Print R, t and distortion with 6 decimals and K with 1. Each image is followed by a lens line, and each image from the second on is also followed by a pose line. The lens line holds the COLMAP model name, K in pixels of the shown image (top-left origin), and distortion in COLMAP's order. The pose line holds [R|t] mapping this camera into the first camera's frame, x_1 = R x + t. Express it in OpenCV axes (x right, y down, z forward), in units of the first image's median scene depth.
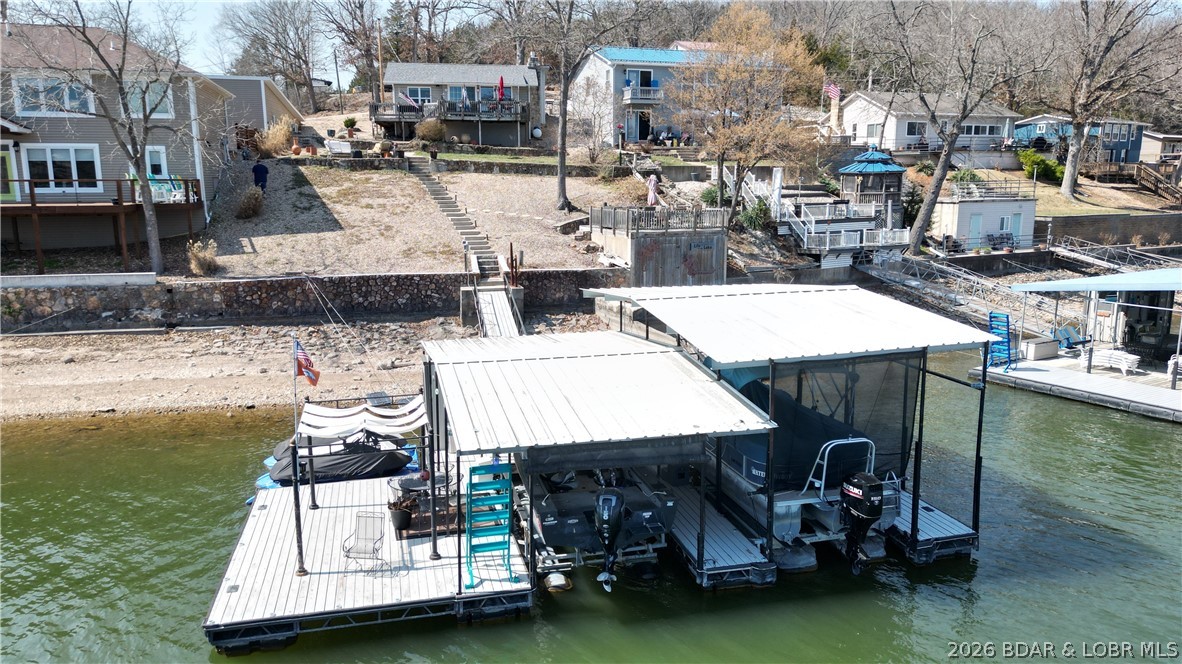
lens RADIAL K [[835.8, 0, 598.2], [0, 835.8, 327.4], [0, 0, 1]] dist [0.055677, -0.046407]
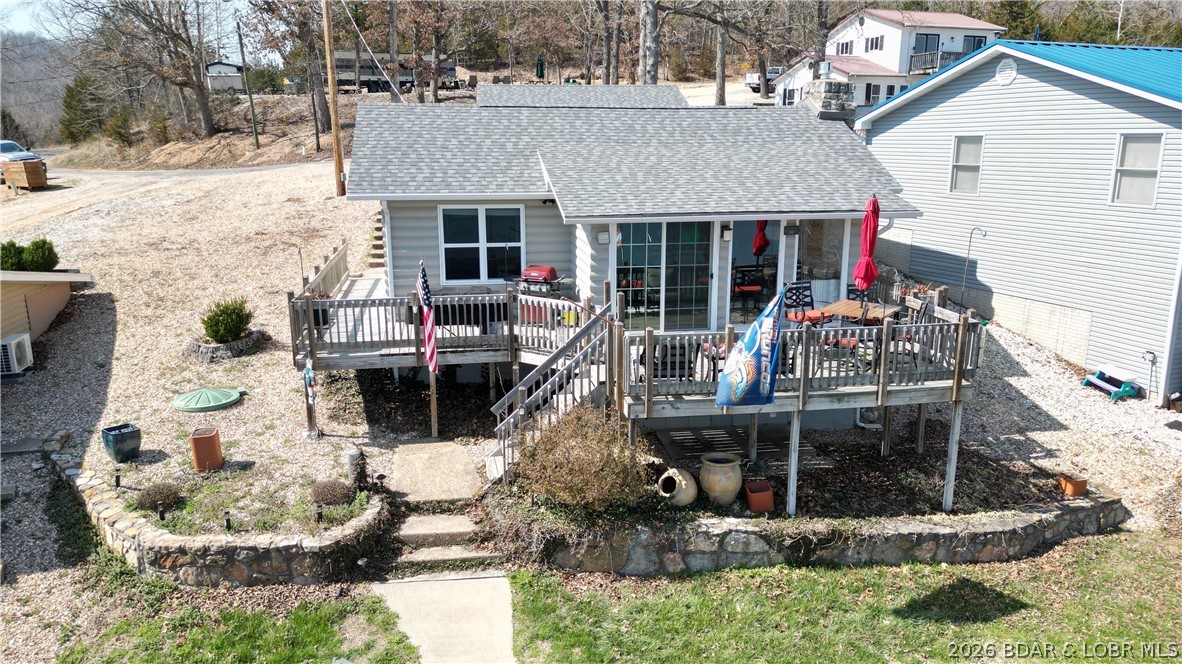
lens RADIAL K [[835.8, 0, 595.7], [0, 835.8, 331.3], [0, 0, 1]] dist [0.055677, -0.046407]
pose [[0.998728, -0.010289, 0.049357, -0.263207], [0.007883, 0.998782, 0.048700, -0.357474], [-0.049798, -0.048249, 0.997593, 1.010311]]
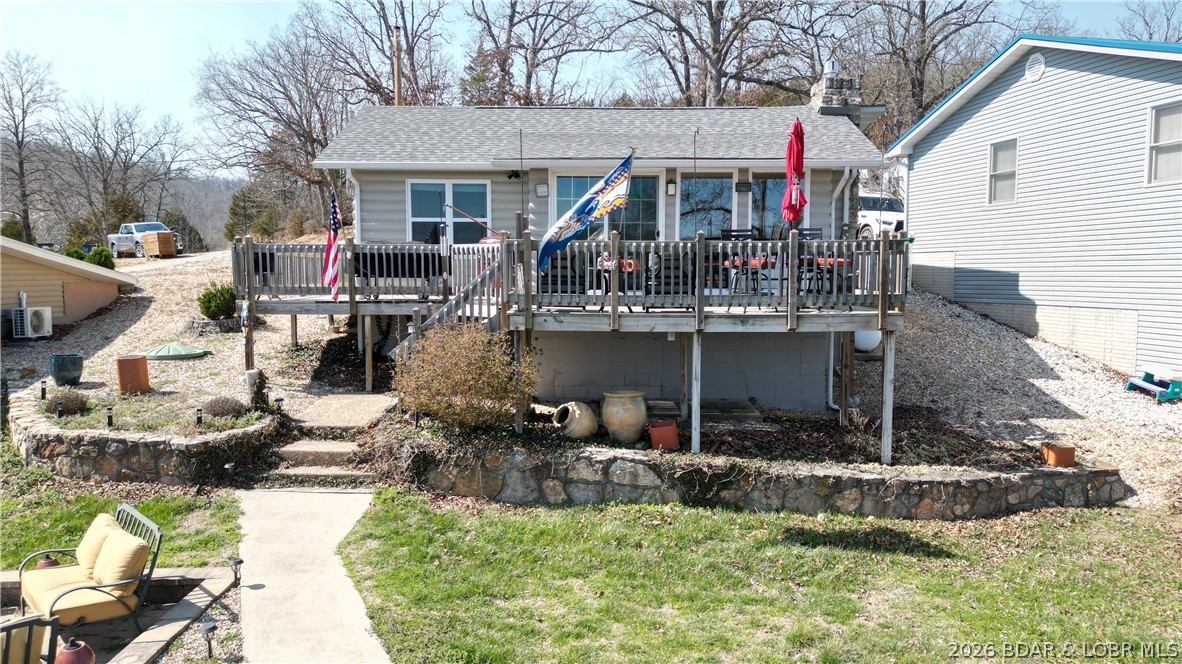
lens RADIAL K [[835.8, 0, 595.9], [0, 835.8, 331.4], [0, 0, 1]] dist [0.055677, -0.046407]
pose [[0.992149, 0.009869, -0.124670, -0.180999], [-0.023113, 0.994178, -0.105241, -0.289497], [0.122906, 0.107297, 0.986601, 1.028209]]
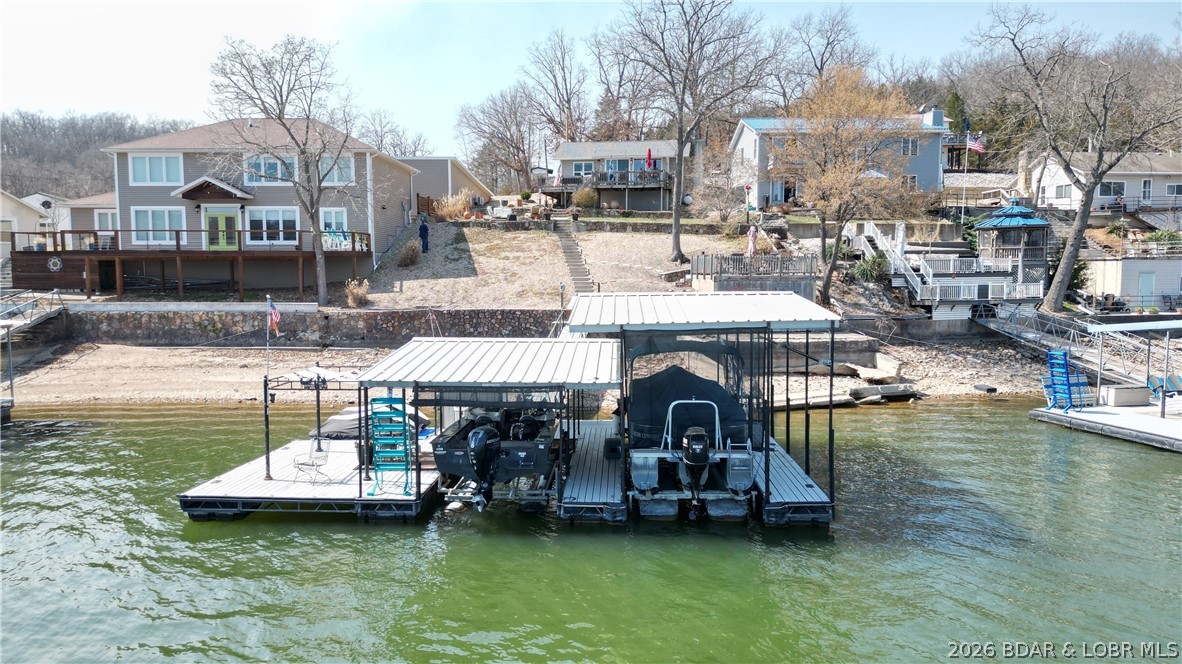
lens RADIAL K [[835.8, 0, 599.1], [0, 835.8, 330.2], [0, 0, 1]] dist [0.055677, -0.046407]
pose [[0.957701, 0.021721, -0.286945, 0.183769], [-0.050363, 0.994409, -0.092816, 0.055253], [0.283324, 0.103341, 0.953440, -0.048525]]
